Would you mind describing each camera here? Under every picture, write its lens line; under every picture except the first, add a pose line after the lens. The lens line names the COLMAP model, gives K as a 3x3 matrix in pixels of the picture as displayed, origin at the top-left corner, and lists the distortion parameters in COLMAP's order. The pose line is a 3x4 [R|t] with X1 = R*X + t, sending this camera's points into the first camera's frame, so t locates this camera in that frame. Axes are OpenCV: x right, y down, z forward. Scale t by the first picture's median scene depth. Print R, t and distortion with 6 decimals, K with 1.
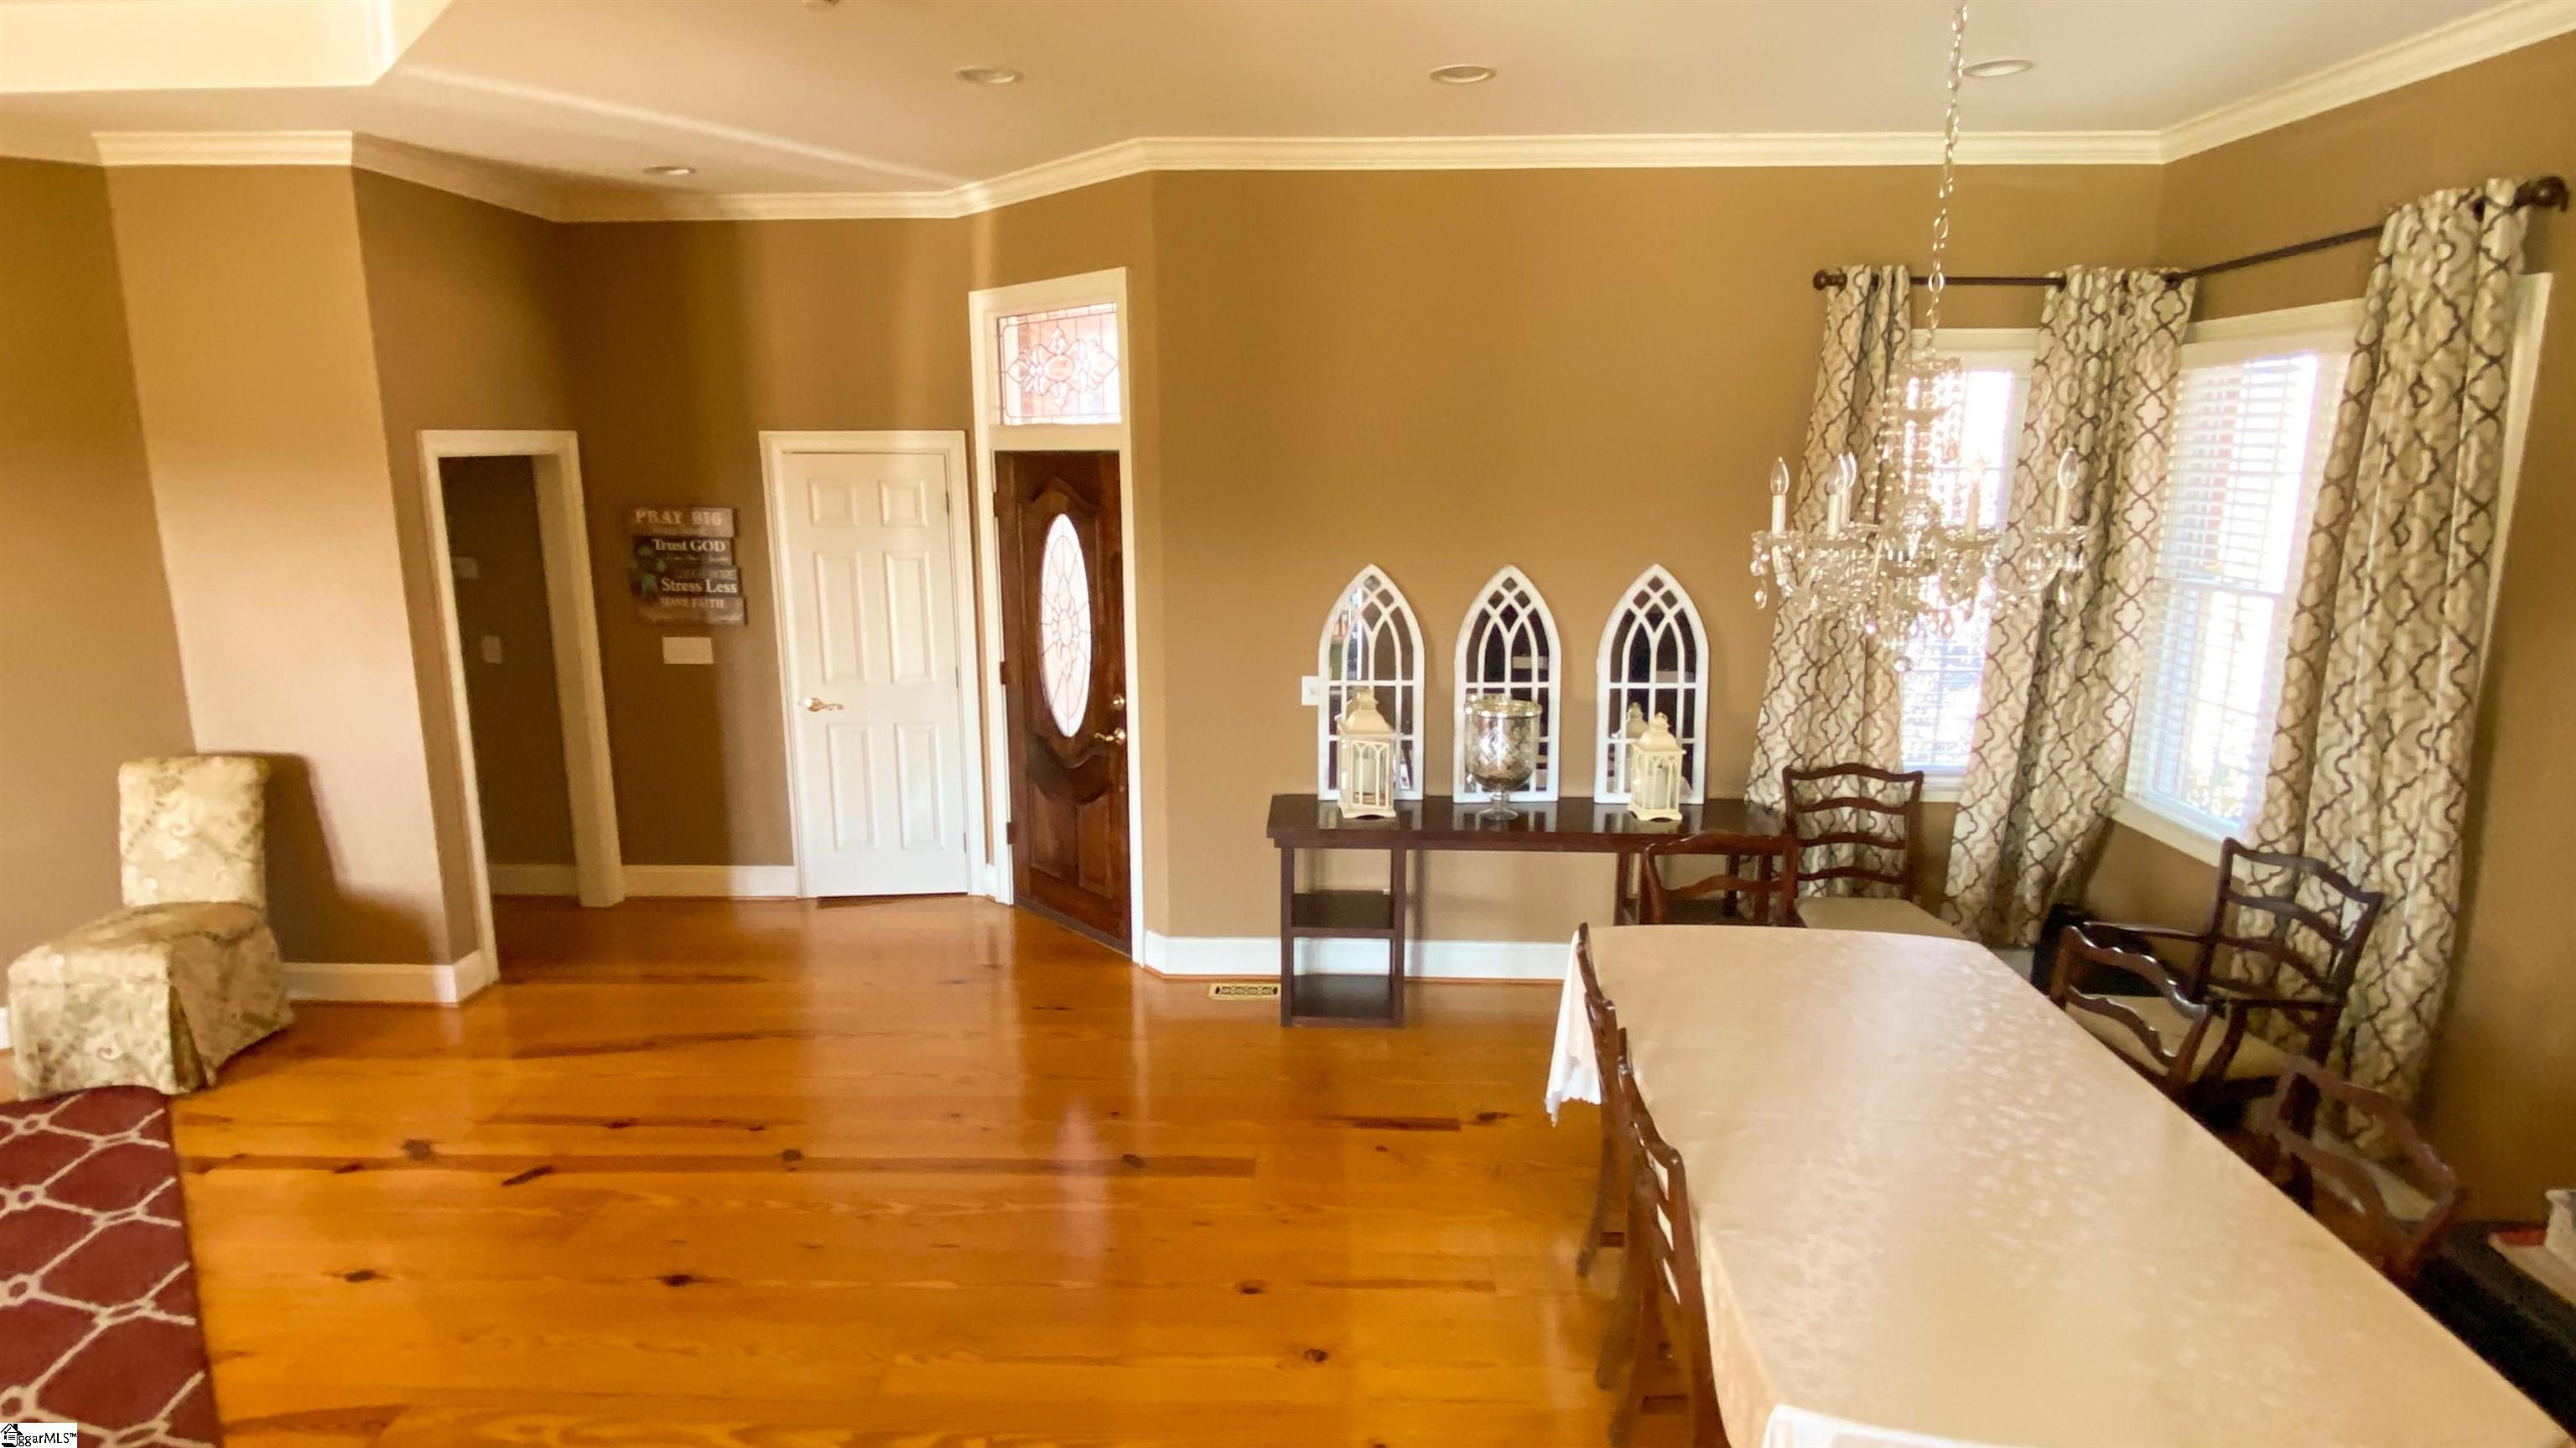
lens RADIAL K [[1333.8, 0, 1332.3], [0, 1333.8, 718.8], [0, 0, 1]] dist [0.002186, -0.000555]
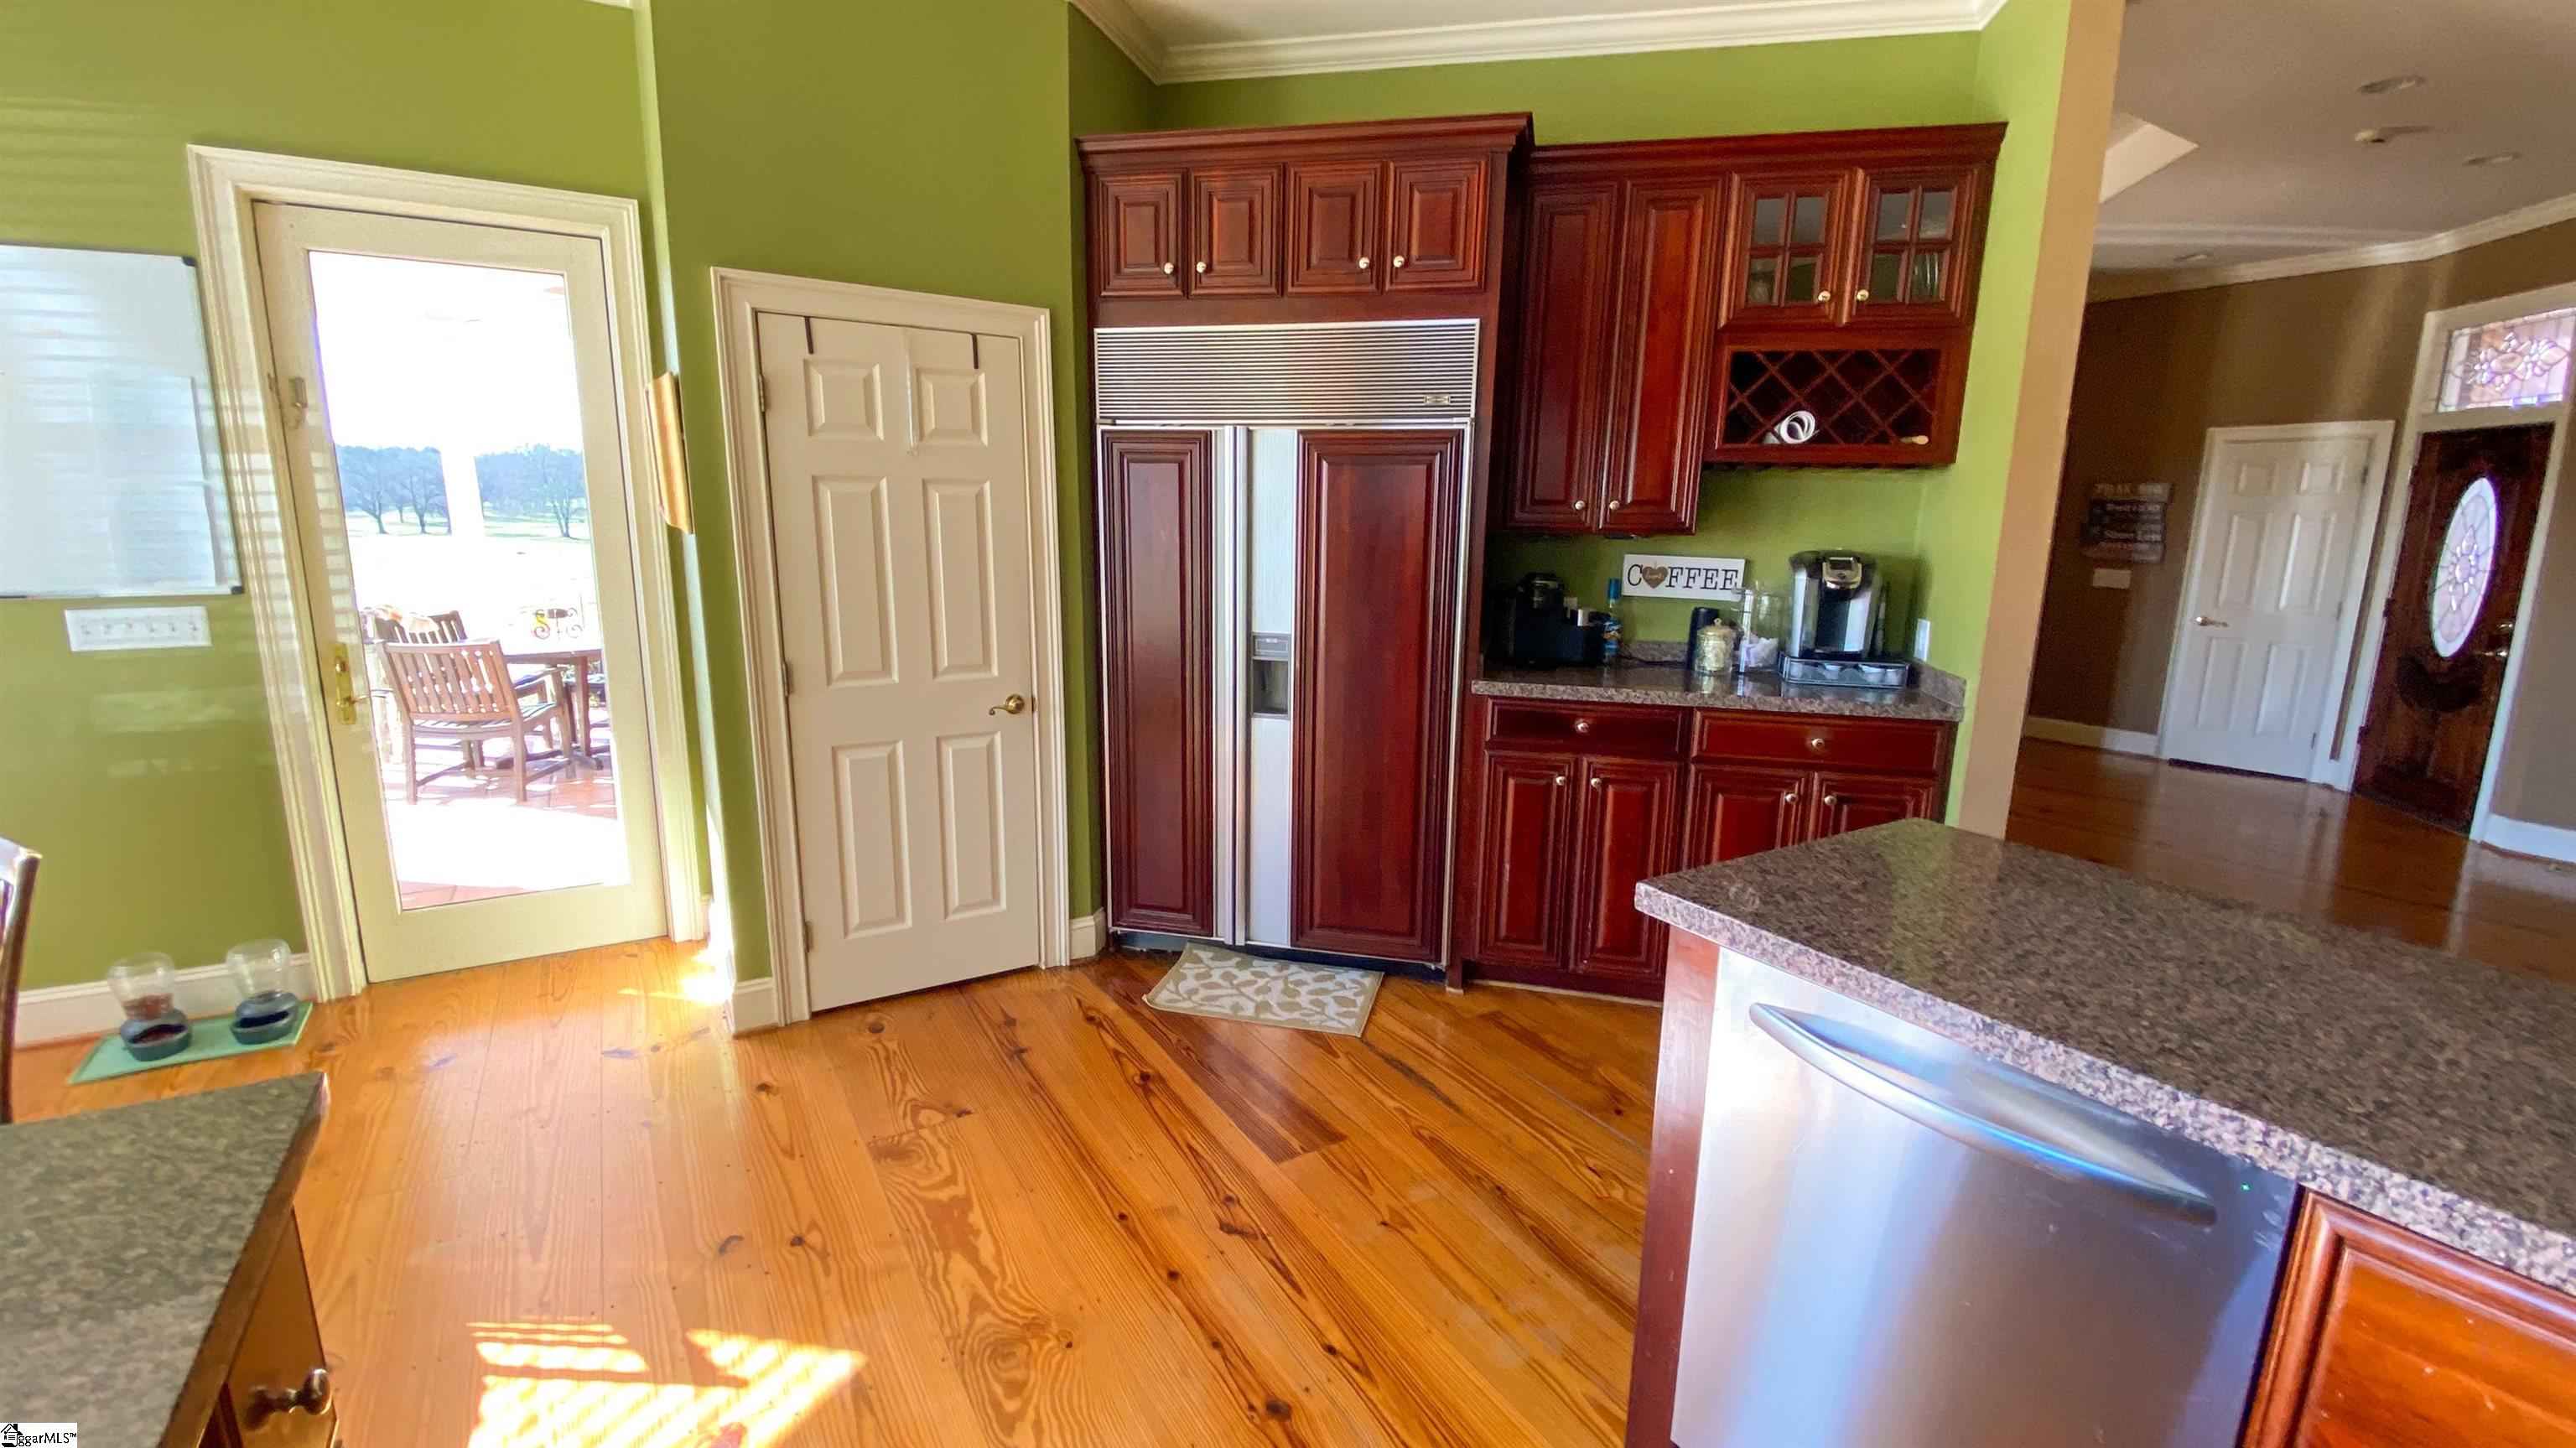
lens RADIAL K [[1082.6, 0, 1301.6], [0, 1082.6, 720.9], [0, 0, 1]] dist [0.025867, -0.023560]
pose [[0.529907, 0.169743, -0.830895, 0.091973], [-0.180506, 0.979889, 0.085062, 0.185809], [0.828623, 0.104907, 0.549890, -0.463996]]
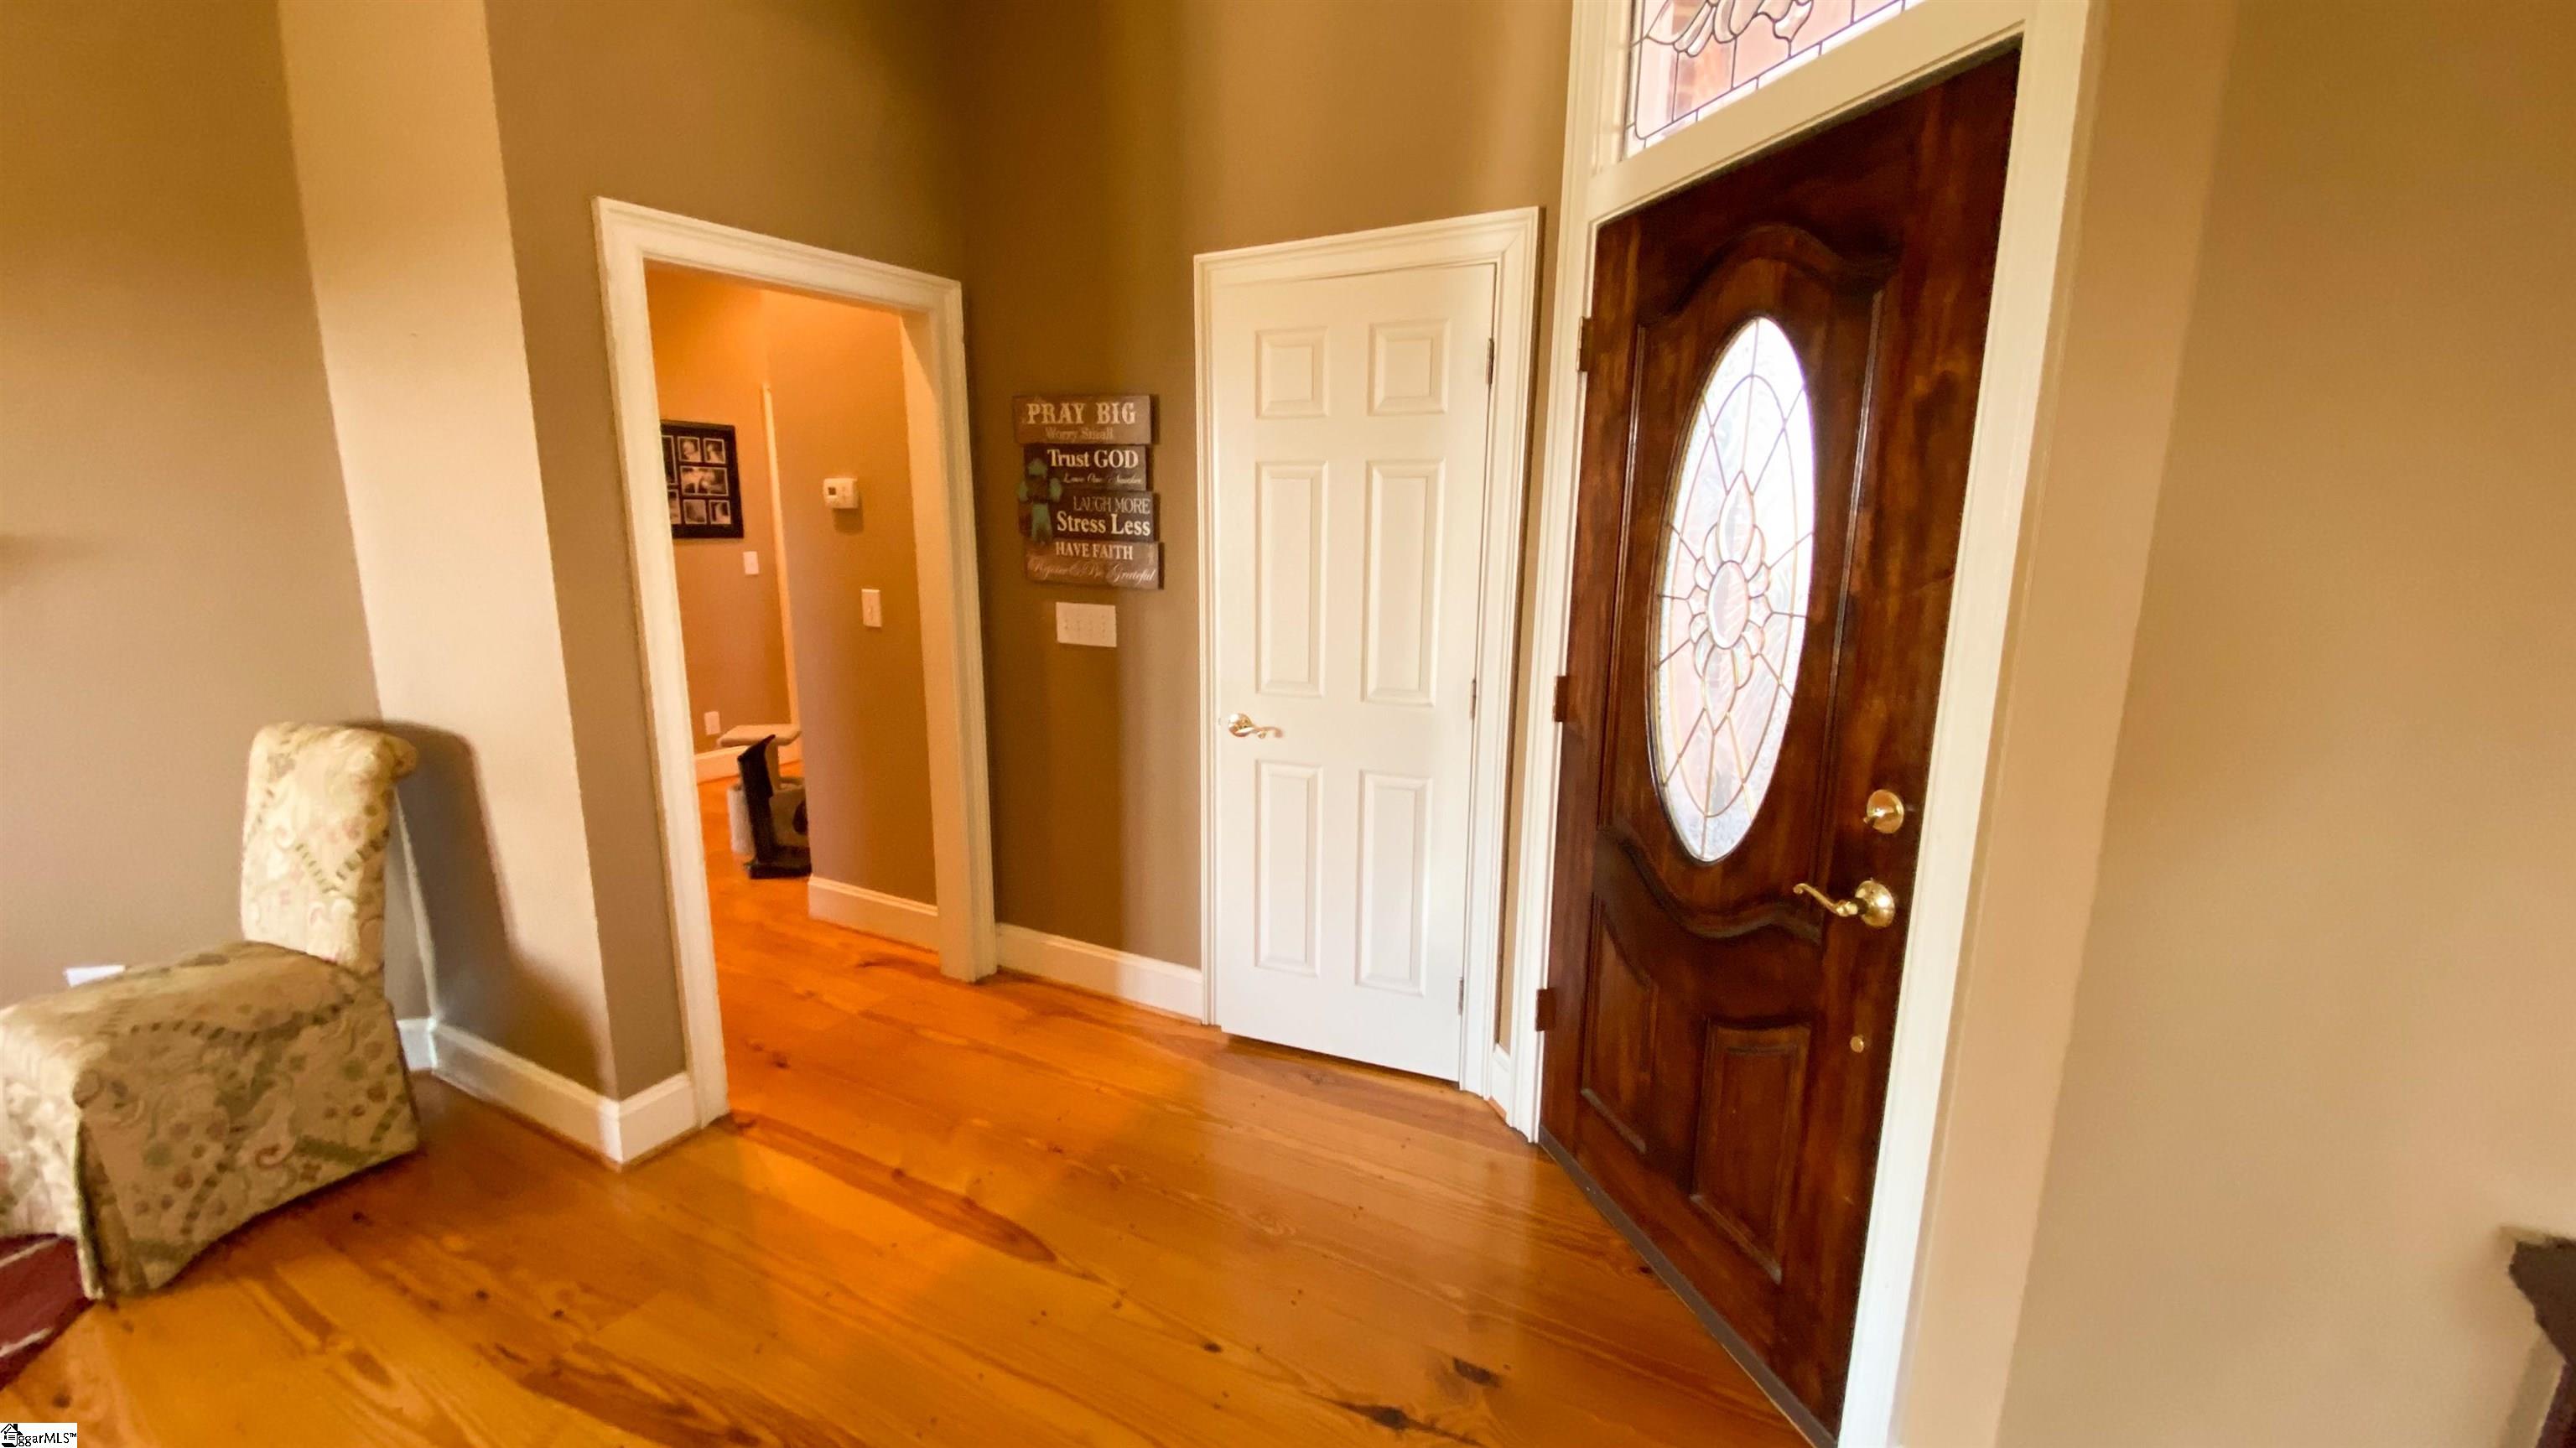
lens RADIAL K [[1048.0, 0, 1305.5], [0, 1048.0, 727.1], [0, 0, 1]] dist [0.027811, -0.025855]
pose [[0.889563, 0.097438, -0.446300, -0.169021], [-0.098234, 0.994933, 0.021418, -0.025107], [0.446125, 0.024789, 0.894627, 0.654896]]
